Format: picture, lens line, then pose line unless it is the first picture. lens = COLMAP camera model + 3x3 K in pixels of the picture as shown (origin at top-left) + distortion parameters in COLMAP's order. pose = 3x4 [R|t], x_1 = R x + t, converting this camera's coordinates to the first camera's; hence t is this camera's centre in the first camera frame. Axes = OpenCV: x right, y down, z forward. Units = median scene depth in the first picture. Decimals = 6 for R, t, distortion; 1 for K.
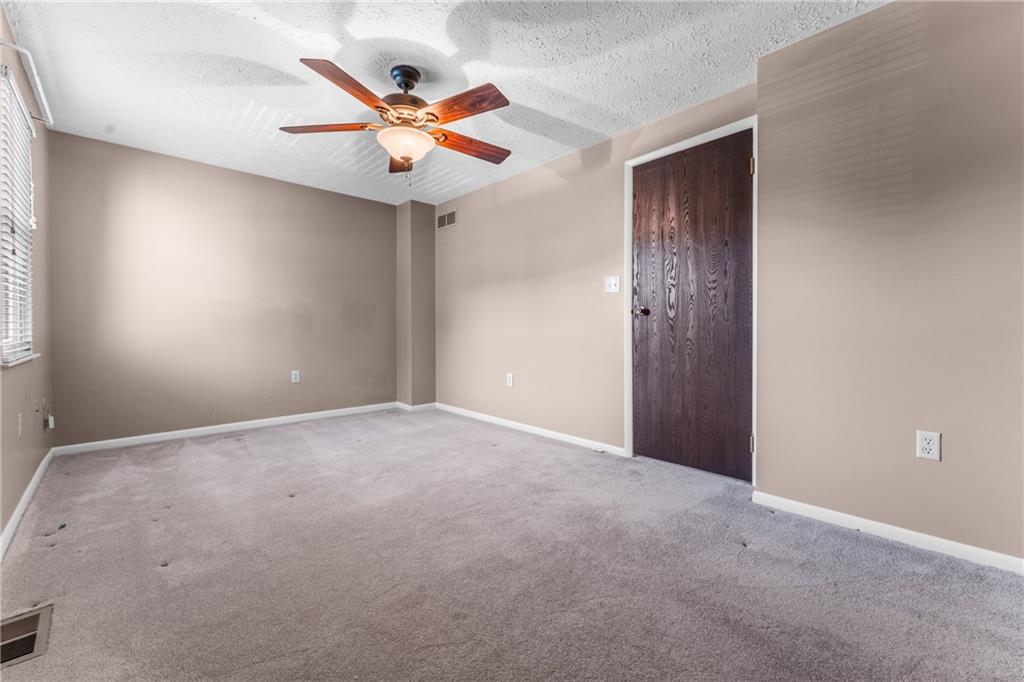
lens RADIAL K [[413.2, 0, 513.0], [0, 413.2, 335.1], [0, 0, 1]] dist [0.001360, -0.000566]
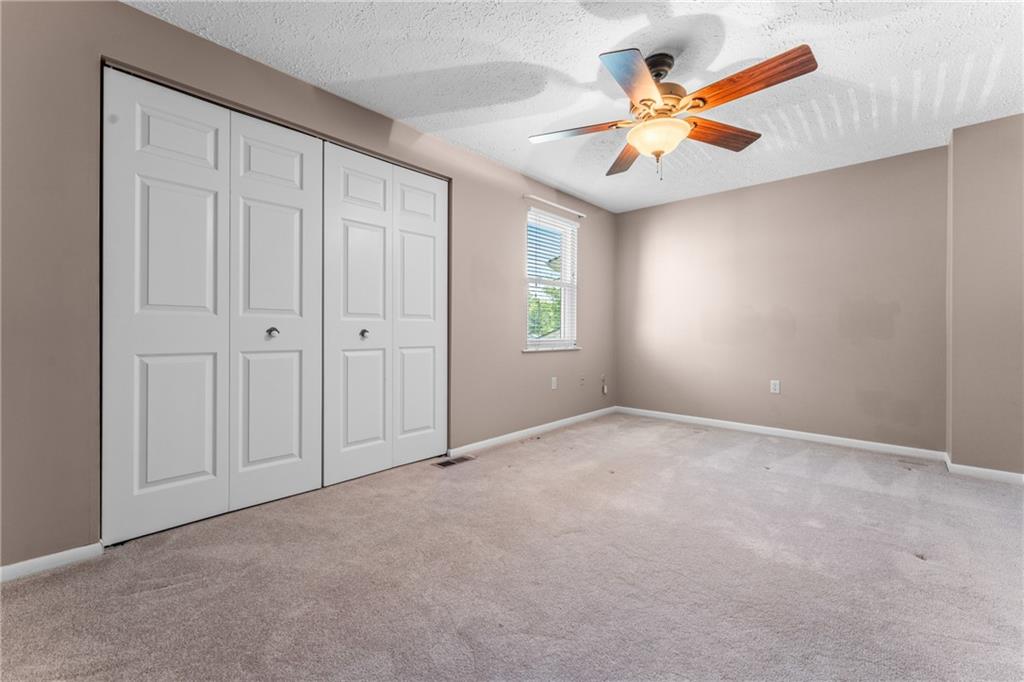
lens RADIAL K [[413.2, 0, 514.1], [0, 413.2, 333.8], [0, 0, 1]] dist [0.001360, -0.000566]
pose [[0.074626, 0.006670, -0.997189, 0.528433], [-0.024603, 0.999686, 0.004846, -0.013350], [0.996908, 0.024172, 0.074766, 0.501381]]
